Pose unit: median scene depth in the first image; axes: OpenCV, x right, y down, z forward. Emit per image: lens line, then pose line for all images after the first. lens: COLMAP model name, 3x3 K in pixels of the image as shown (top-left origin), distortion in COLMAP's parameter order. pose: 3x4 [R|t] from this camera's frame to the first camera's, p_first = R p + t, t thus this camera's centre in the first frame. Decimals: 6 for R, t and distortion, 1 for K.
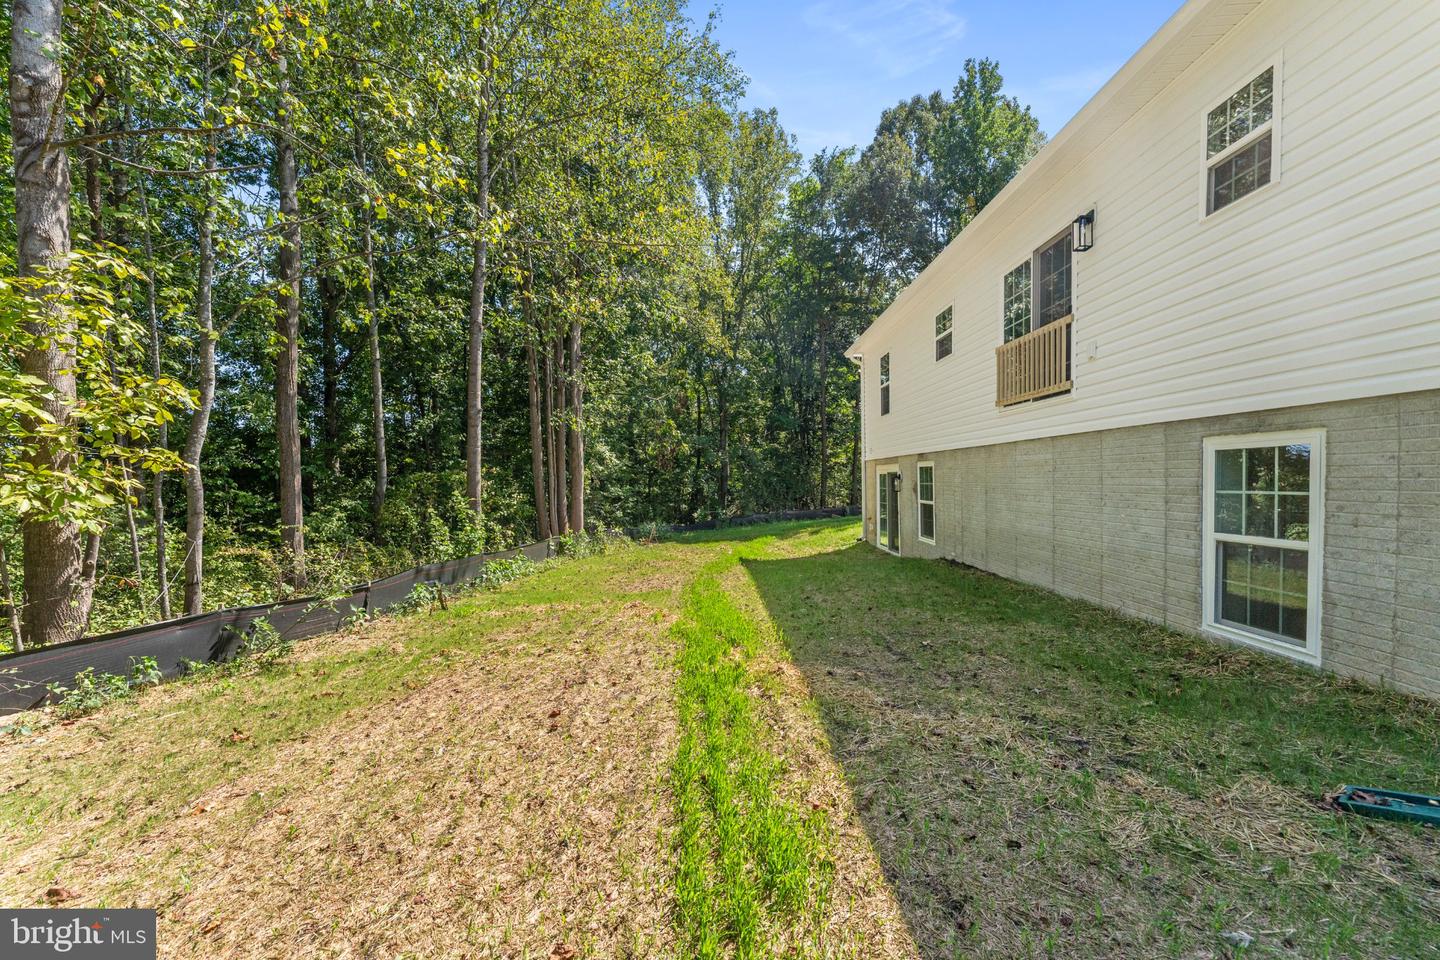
lens RADIAL K [[591.6, 0, 776.9], [0, 591.6, 521.9], [0, 0, 1]] dist [-0.002312, 0.000481]
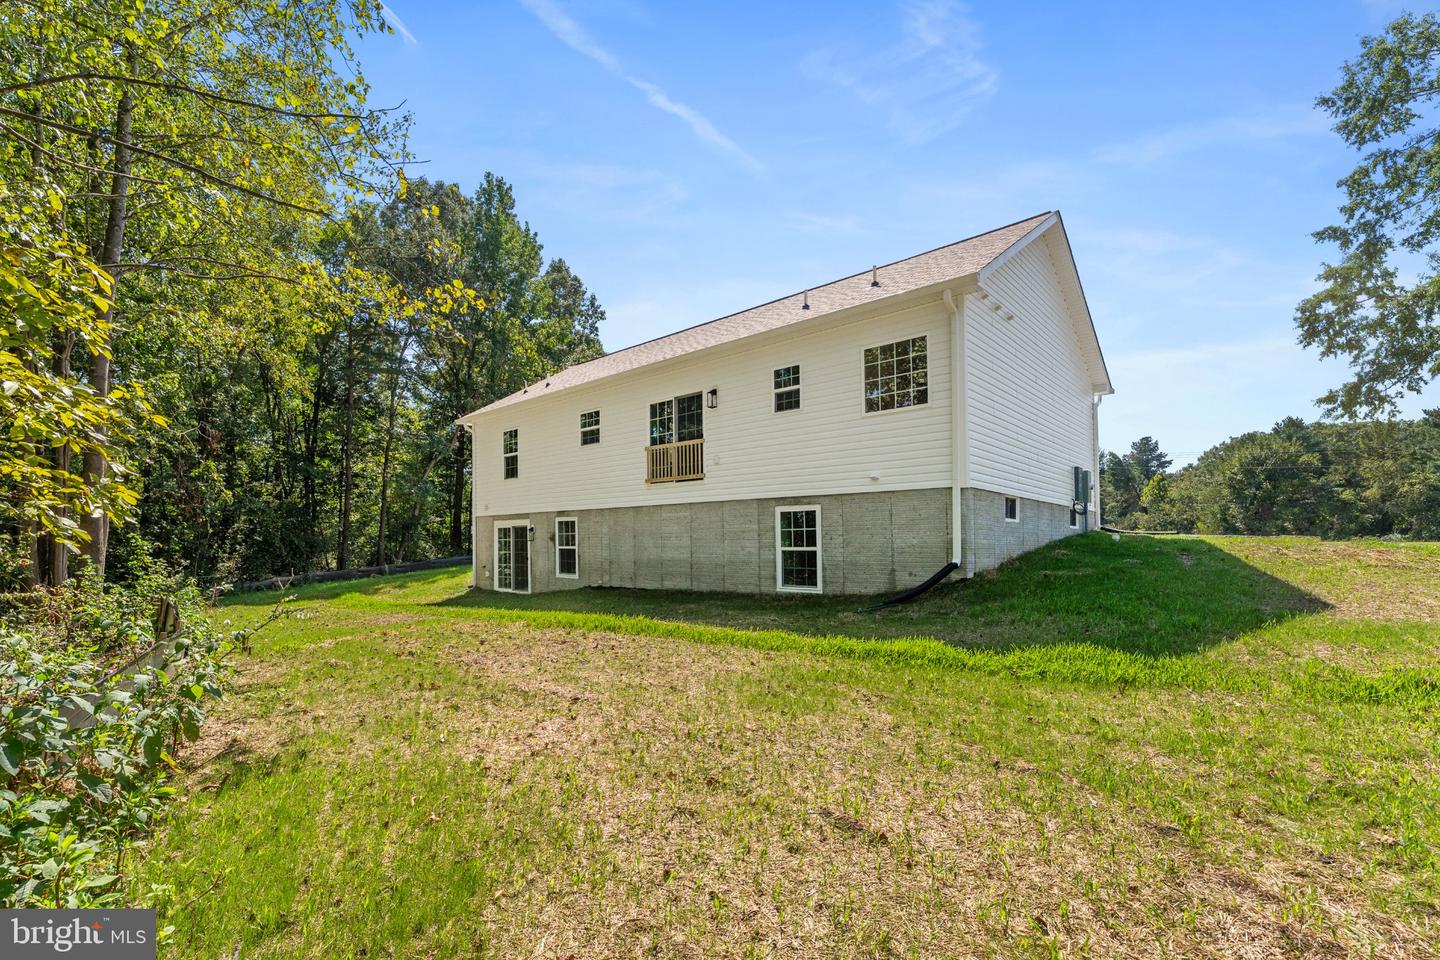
lens RADIAL K [[558.7, 0, 752.3], [0, 558.7, 562.0], [0, 0, 1]] dist [-0.000744, -0.000044]
pose [[0.678547, 0.005262, 0.734538, -0.749140], [0.036206, 0.998519, -0.040600, 0.126996], [-0.733664, 0.054144, 0.677352, -0.316869]]
